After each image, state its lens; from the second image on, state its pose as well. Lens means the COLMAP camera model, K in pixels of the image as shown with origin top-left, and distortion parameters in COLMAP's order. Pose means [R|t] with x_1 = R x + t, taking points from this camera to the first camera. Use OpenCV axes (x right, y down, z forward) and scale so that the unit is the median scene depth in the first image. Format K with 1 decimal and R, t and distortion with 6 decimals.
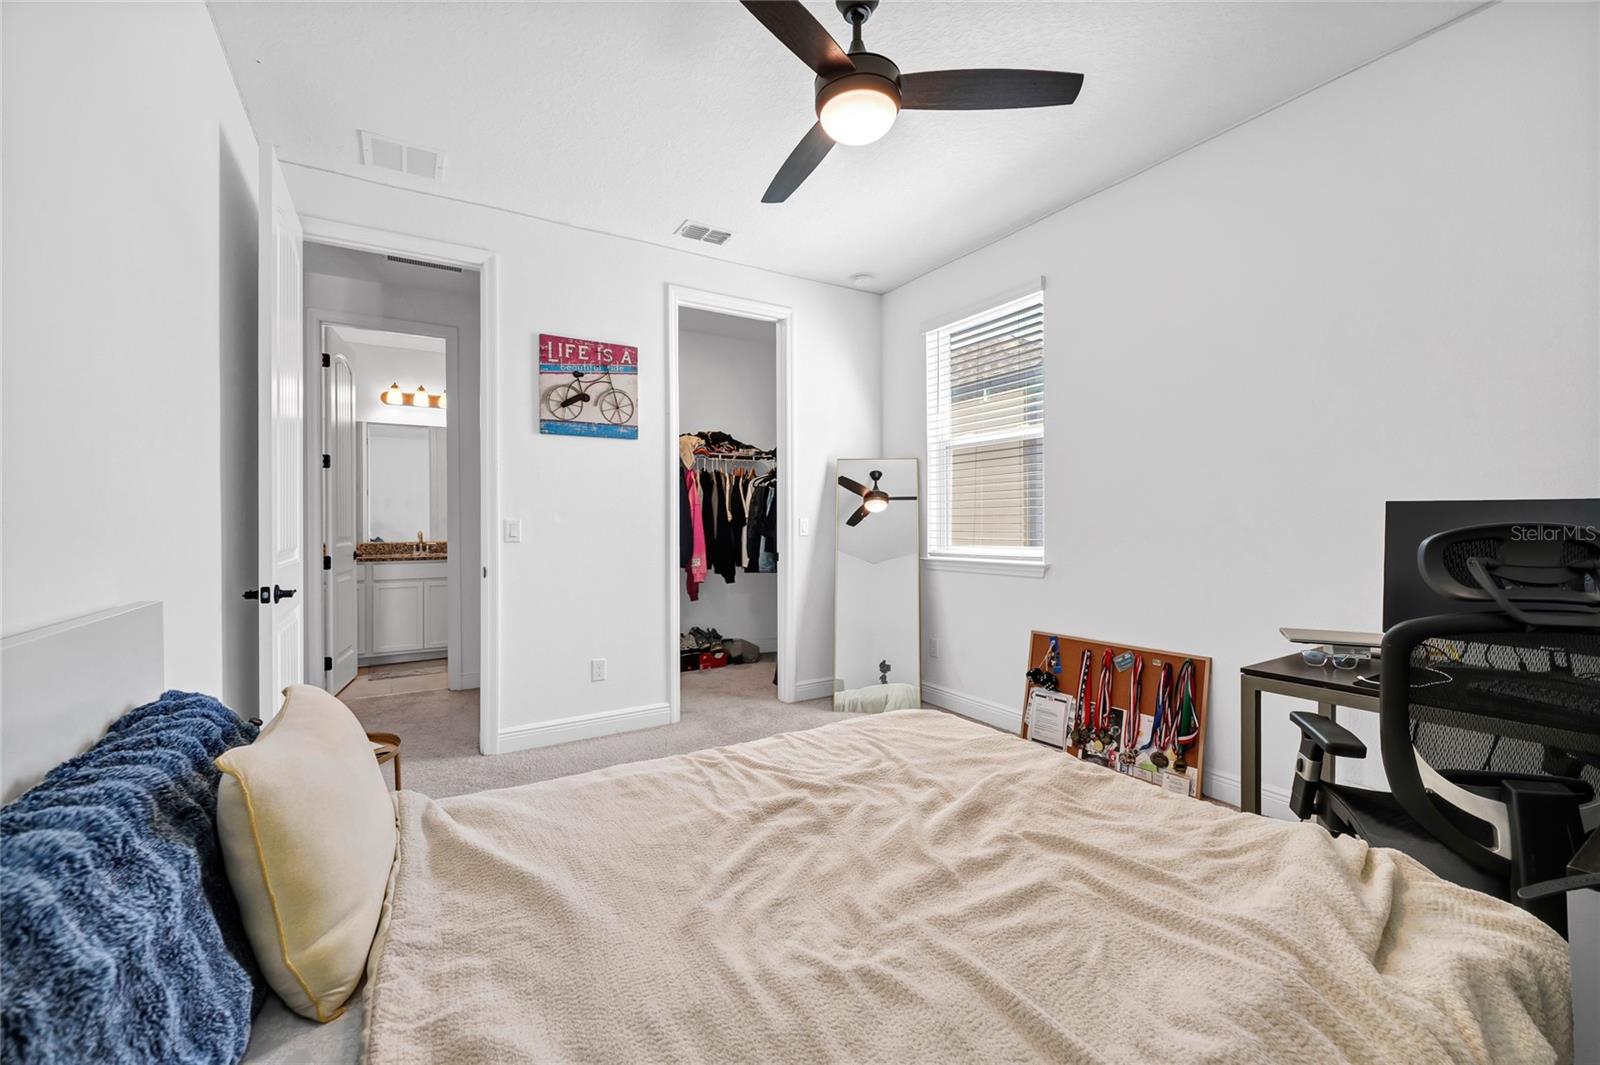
lens RADIAL K [[654.0, 0, 801.8], [0, 654.0, 531.1], [0, 0, 1]] dist [-0.000769, -0.000052]
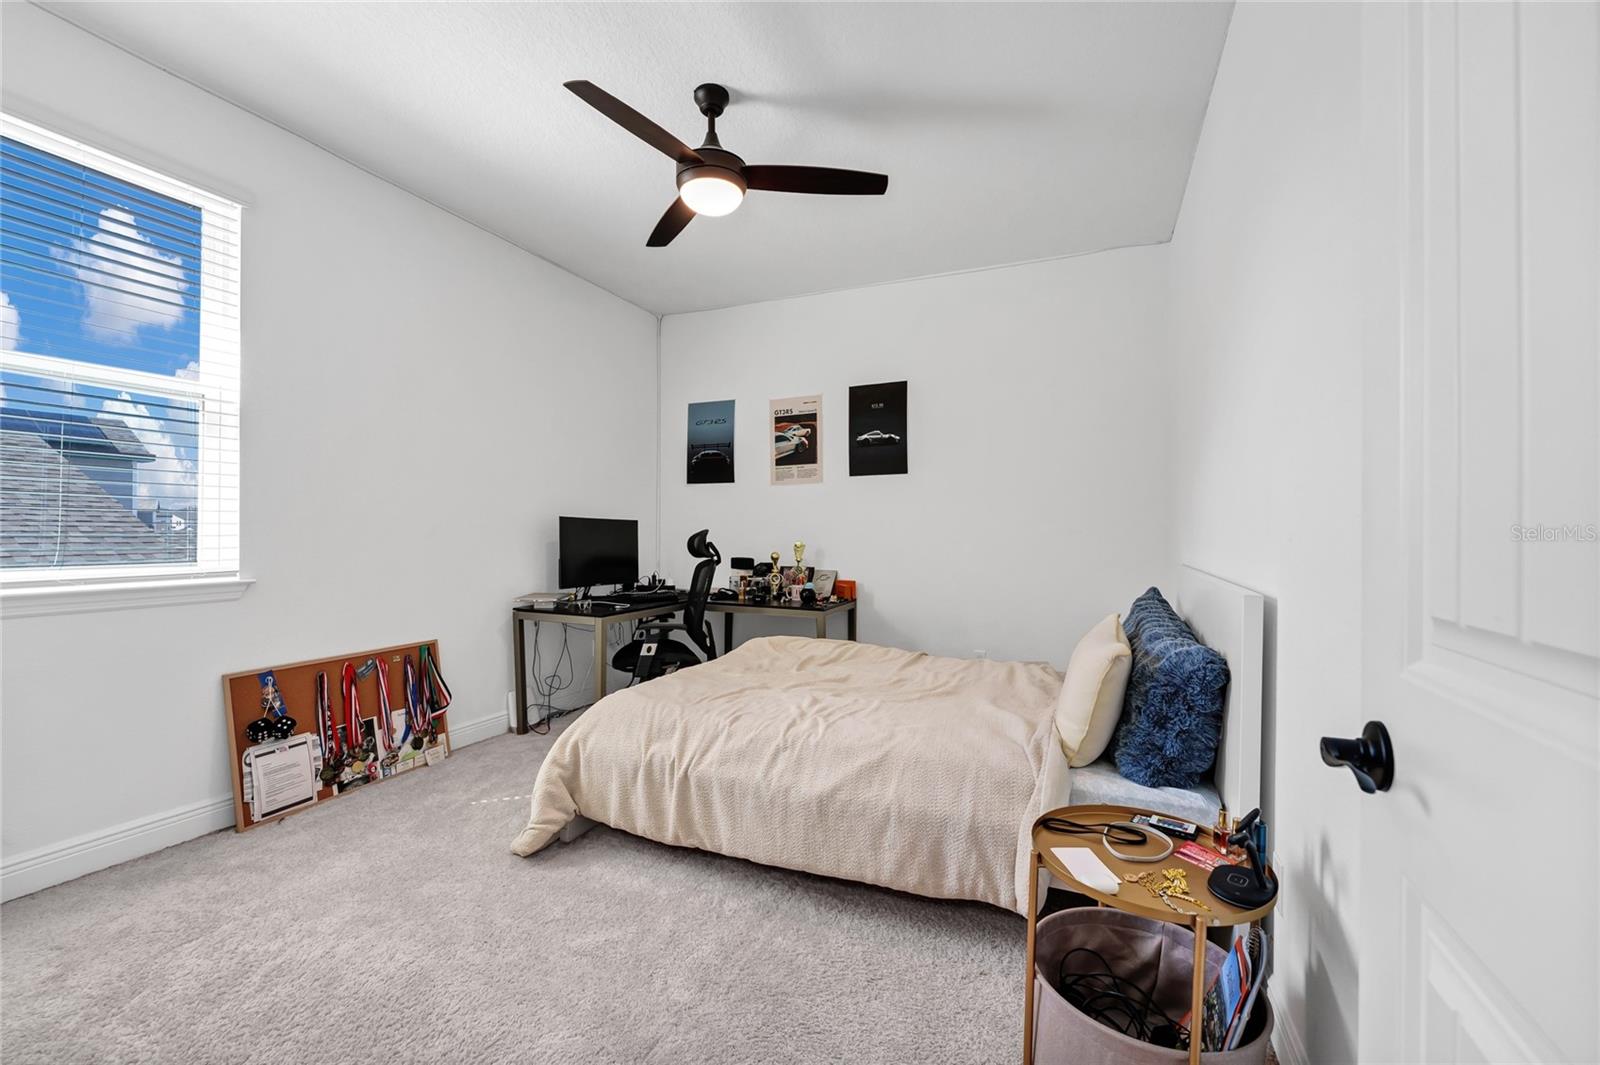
lens RADIAL K [[654.0, 0, 804.2], [0, 654.0, 535.1], [0, 0, 1]] dist [-0.000769, -0.000052]
pose [[-0.566748, -0.001889, 0.823889, -0.658238], [0.002585, 0.999988, 0.004071, -0.000988], [-0.823887, 0.004437, -0.566737, 0.995254]]
